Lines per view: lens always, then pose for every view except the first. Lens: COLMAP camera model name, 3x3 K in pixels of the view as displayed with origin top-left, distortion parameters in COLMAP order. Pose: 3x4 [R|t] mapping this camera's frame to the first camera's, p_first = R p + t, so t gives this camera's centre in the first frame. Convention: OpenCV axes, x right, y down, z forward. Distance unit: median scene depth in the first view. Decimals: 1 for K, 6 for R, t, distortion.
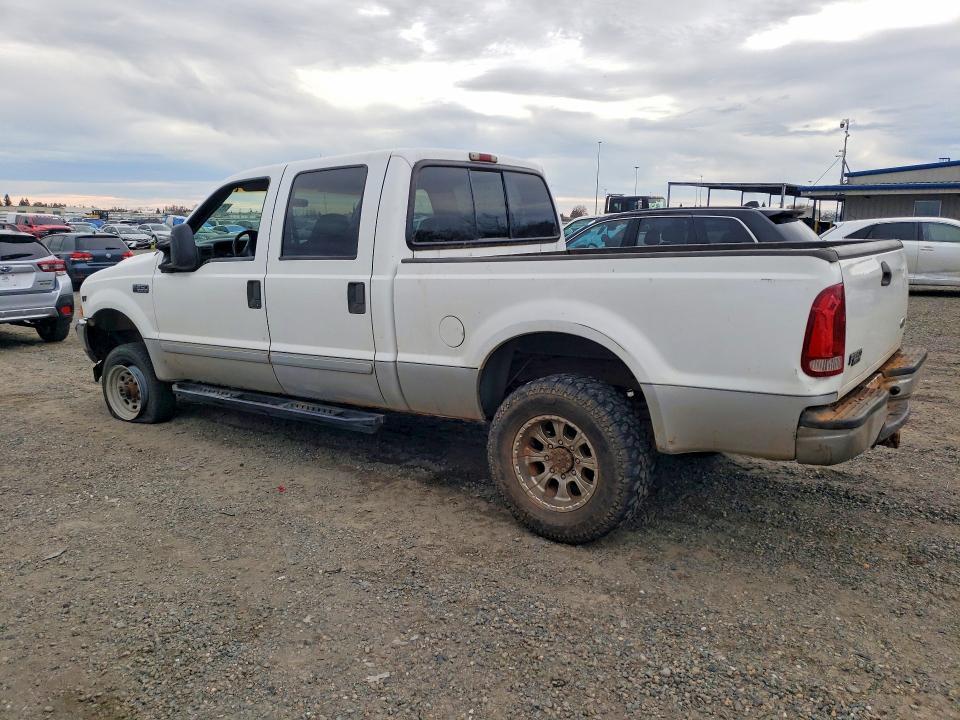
lens RADIAL K [[737.9, 0, 480.0], [0, 737.9, 360.0], [0, 0, 1]] dist [0.002574, -0.000632]
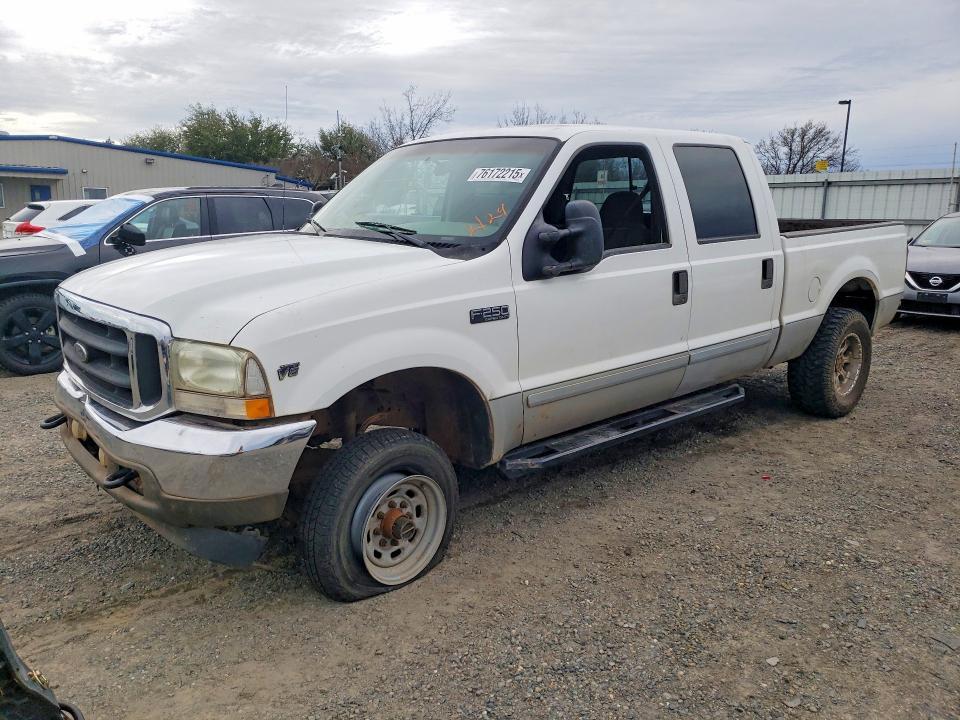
lens RADIAL K [[737.9, 0, 480.0], [0, 737.9, 360.0], [0, 0, 1]] dist [0.002574, -0.000632]
pose [[0.246856, -0.189778, 0.950288, -1.159534], [0.170934, 0.973787, 0.150067, -0.171614], [-0.953857, 0.125392, 0.272824, 0.992001]]
